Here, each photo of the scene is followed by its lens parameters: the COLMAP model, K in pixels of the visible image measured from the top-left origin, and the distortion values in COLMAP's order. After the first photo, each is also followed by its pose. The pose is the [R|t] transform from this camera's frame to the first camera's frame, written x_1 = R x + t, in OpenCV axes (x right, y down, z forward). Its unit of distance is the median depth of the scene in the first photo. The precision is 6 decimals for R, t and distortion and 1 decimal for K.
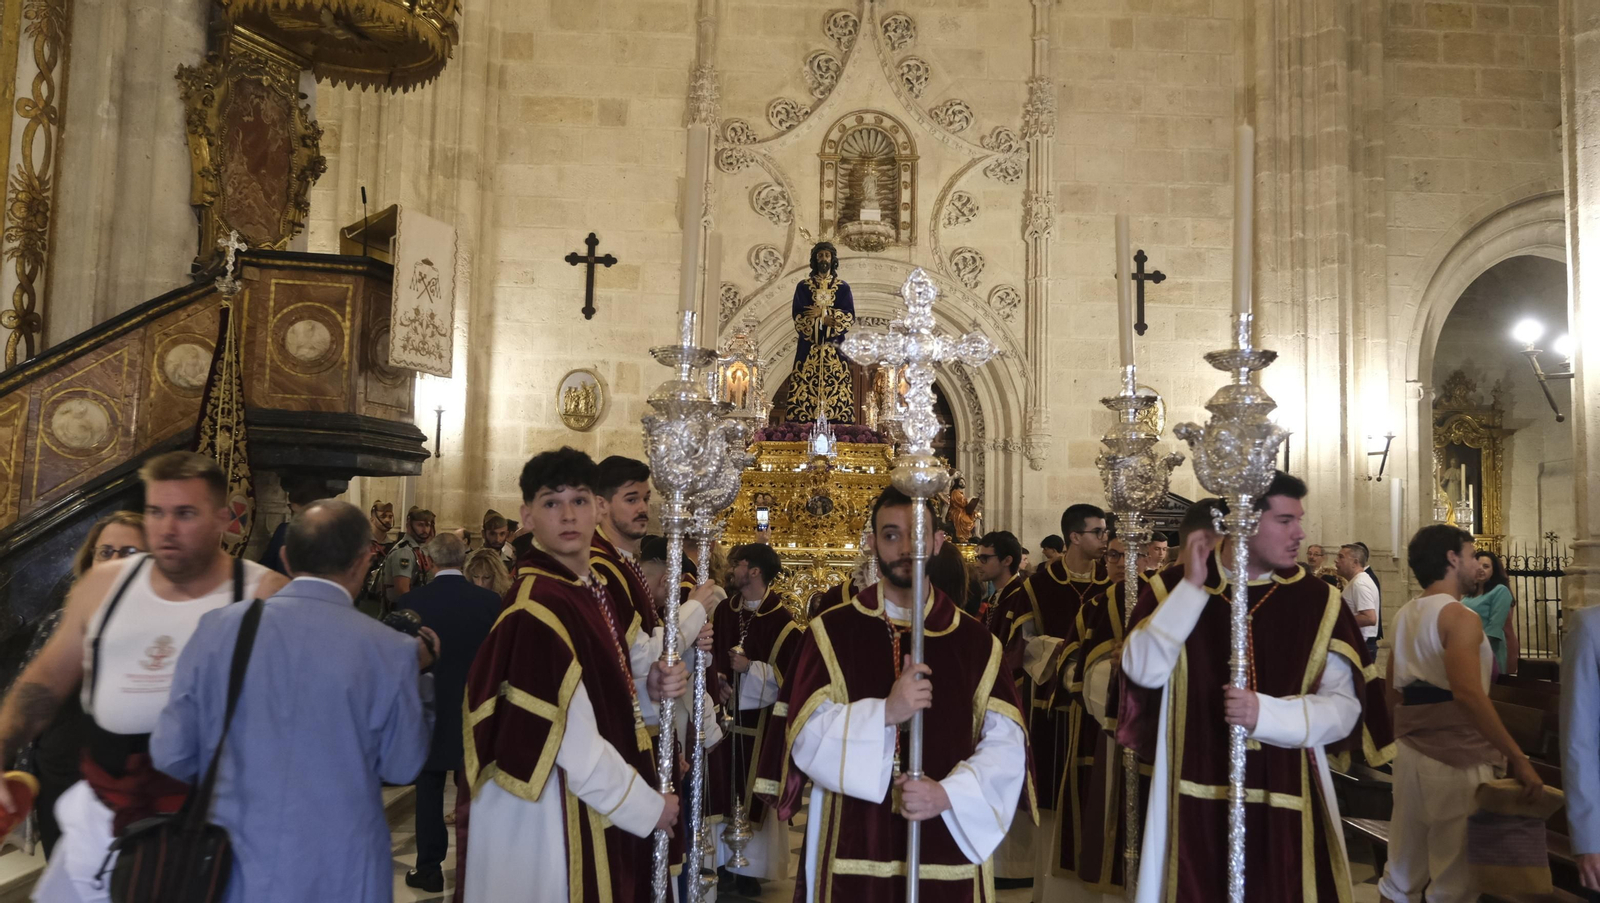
lens RADIAL K [[1281.4, 0, 807.9], [0, 1281.4, 451.7], [0, 0, 1]] dist [-0.002429, 0.002283]
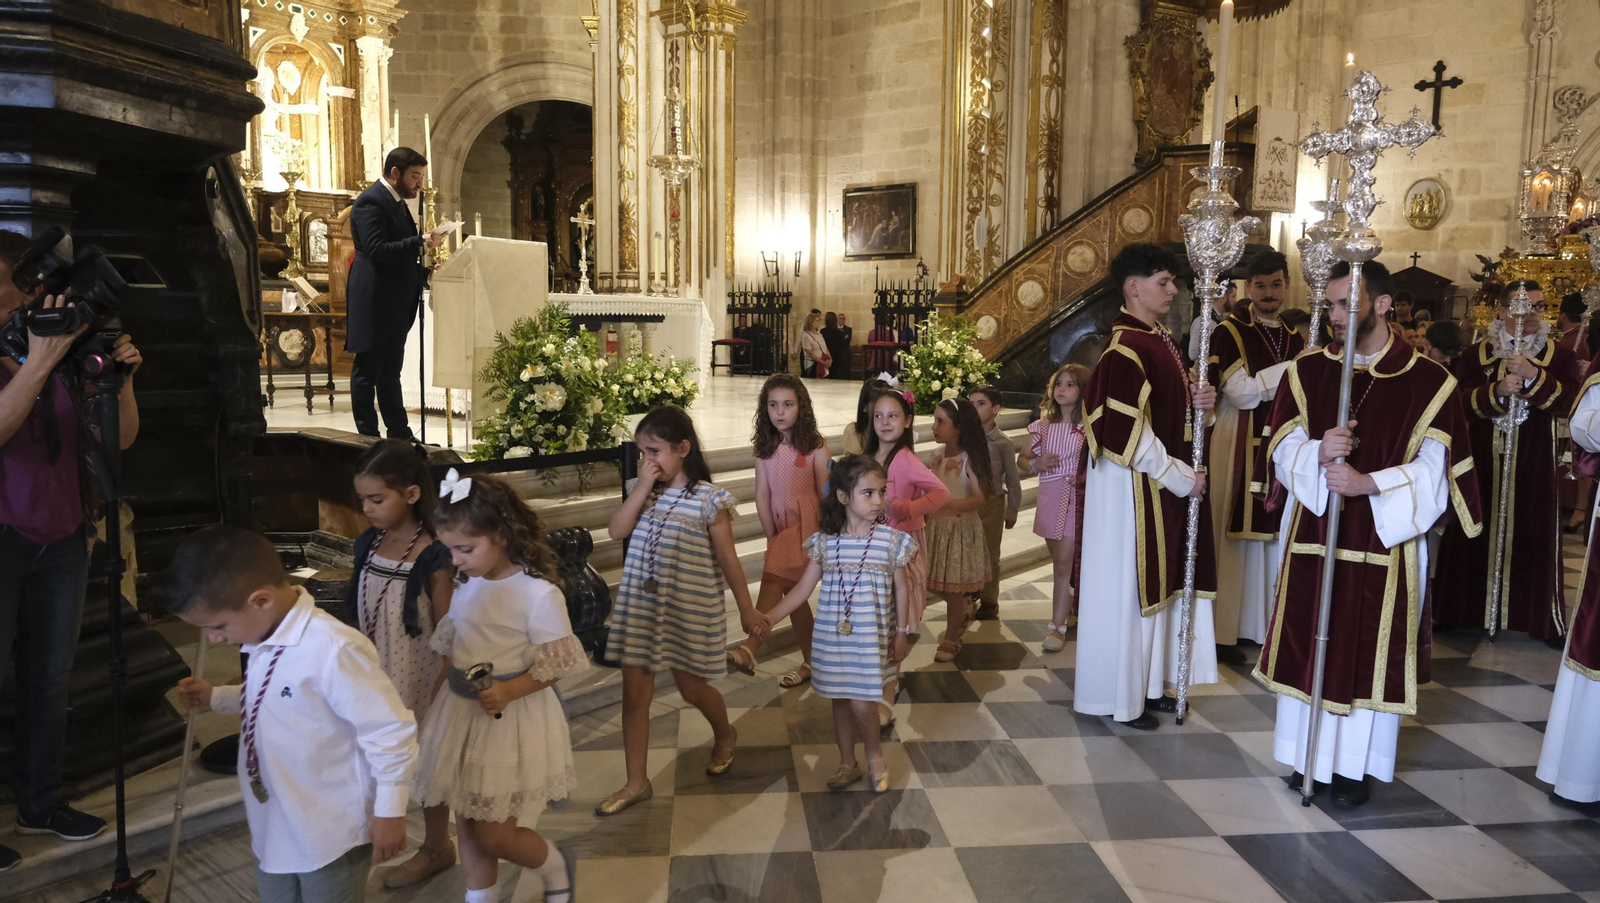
lens RADIAL K [[1084.4, 0, 806.5], [0, 1084.4, 455.8], [0, 0, 1]] dist [-0.023807, 0.003822]
pose [[0.745529, 0.063343, -0.663457, 0.079011], [0.063632, 0.984161, 0.165465, -0.010819], [0.663429, -0.165576, 0.729689, -0.186338]]
